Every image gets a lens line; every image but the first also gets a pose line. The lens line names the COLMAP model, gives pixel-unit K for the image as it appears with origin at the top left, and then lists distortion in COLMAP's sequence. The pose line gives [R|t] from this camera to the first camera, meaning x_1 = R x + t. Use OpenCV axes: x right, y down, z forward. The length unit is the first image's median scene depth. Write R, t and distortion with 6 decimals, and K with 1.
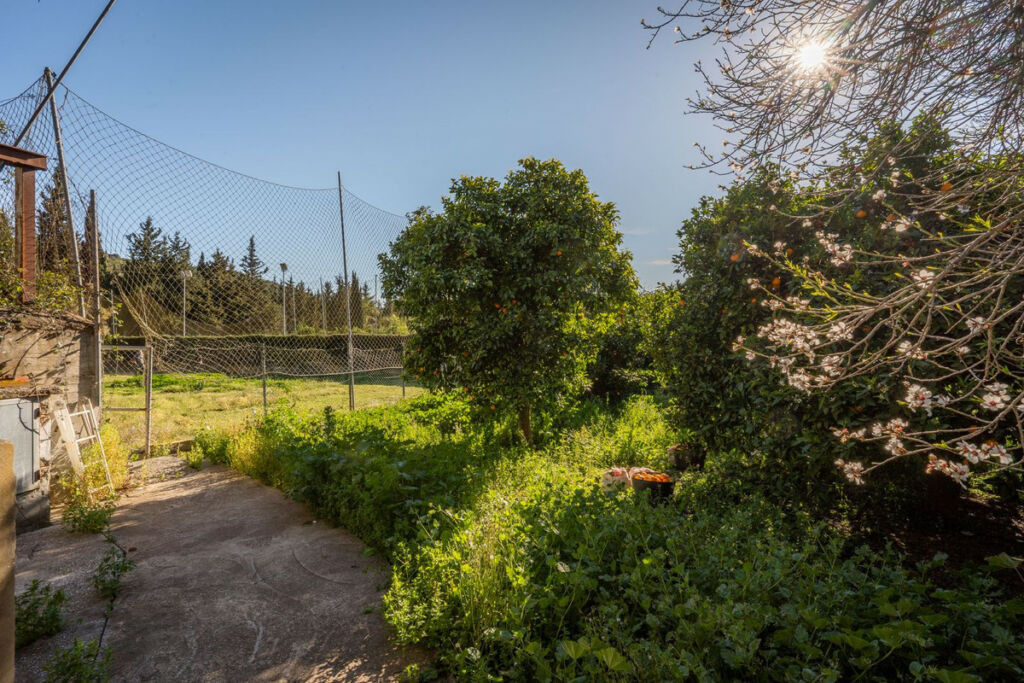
lens RADIAL K [[518.0, 0, 514.8], [0, 518.0, 343.4], [0, 0, 1]] dist [0.002830, -0.000429]
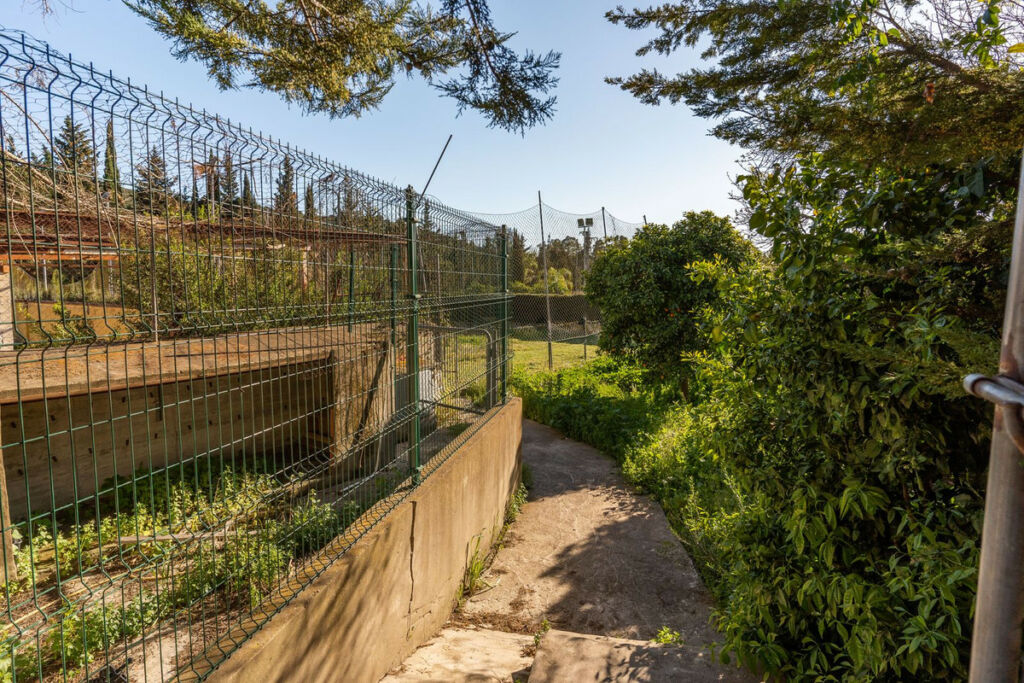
lens RADIAL K [[518.0, 0, 509.8], [0, 518.0, 335.6], [0, 0, 1]] dist [0.002830, -0.000429]
pose [[0.953958, 0.011608, -0.299717, -0.014526], [0.013272, 0.996638, 0.080845, -0.117640], [0.299648, -0.081101, 0.950597, -0.527371]]
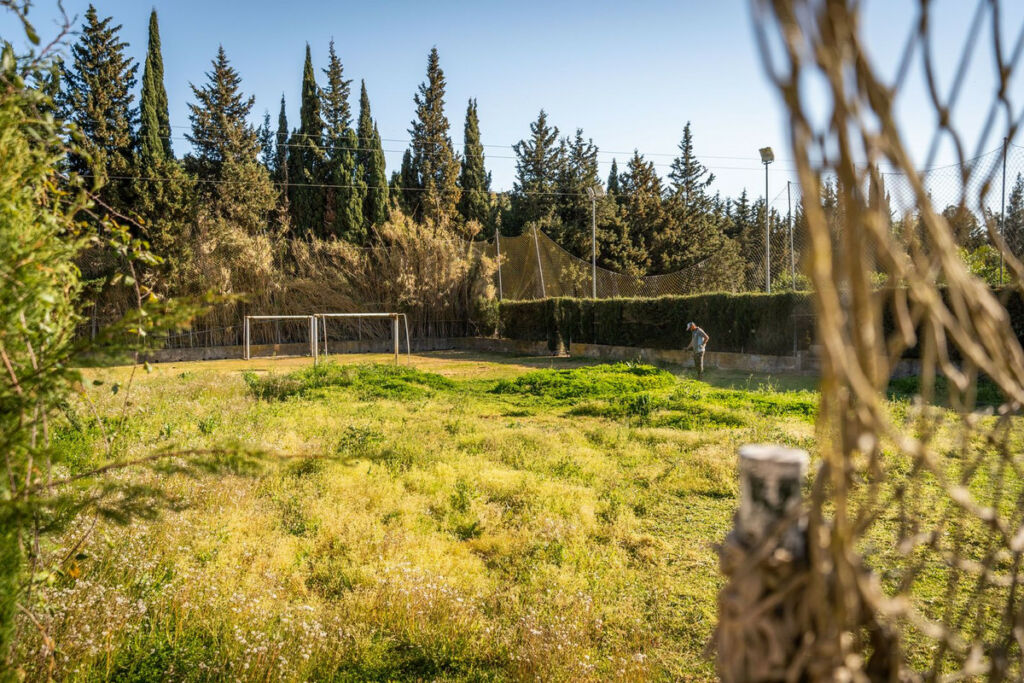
lens RADIAL K [[931.6, 0, 508.5], [0, 931.6, 337.5], [0, 0, 1]] dist [0.019308, 0.005671]
pose [[0.795017, 0.004936, -0.606568, -0.696955], [0.015638, 0.999468, 0.028630, -0.014372], [0.606386, -0.032246, 0.794516, 0.943611]]
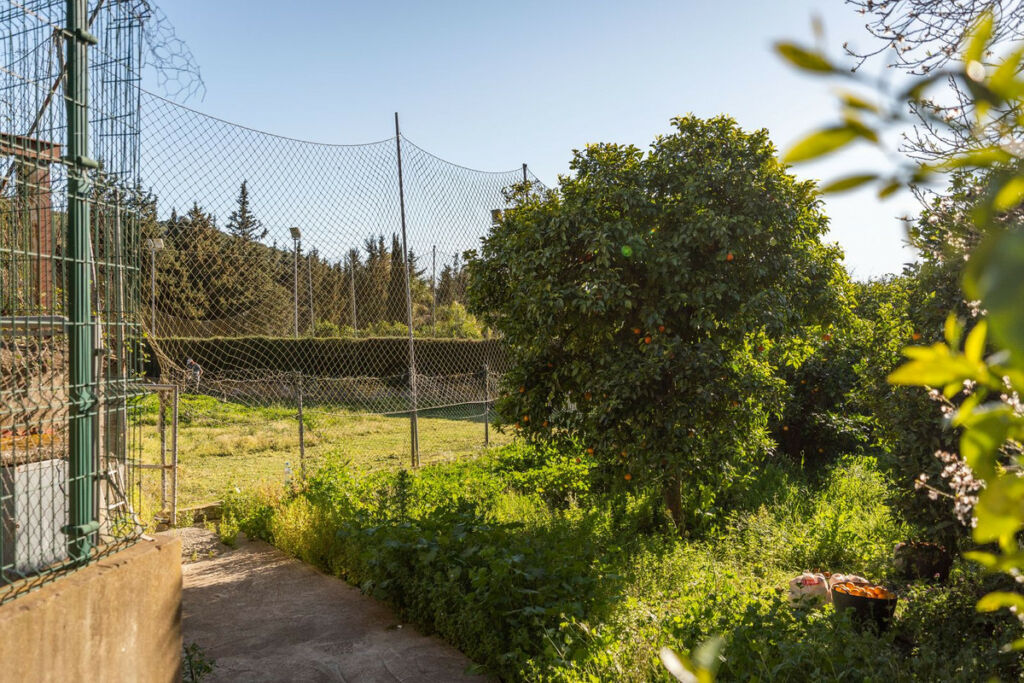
lens RADIAL K [[845.9, 0, 517.9], [0, 845.9, 381.5], [0, 0, 1]] dist [0.007945, -0.005622]
pose [[0.988081, 0.013123, -0.153376, -0.014910], [-0.006814, 0.999112, 0.041587, -0.047840], [0.153785, -0.040046, 0.987292, -0.131906]]
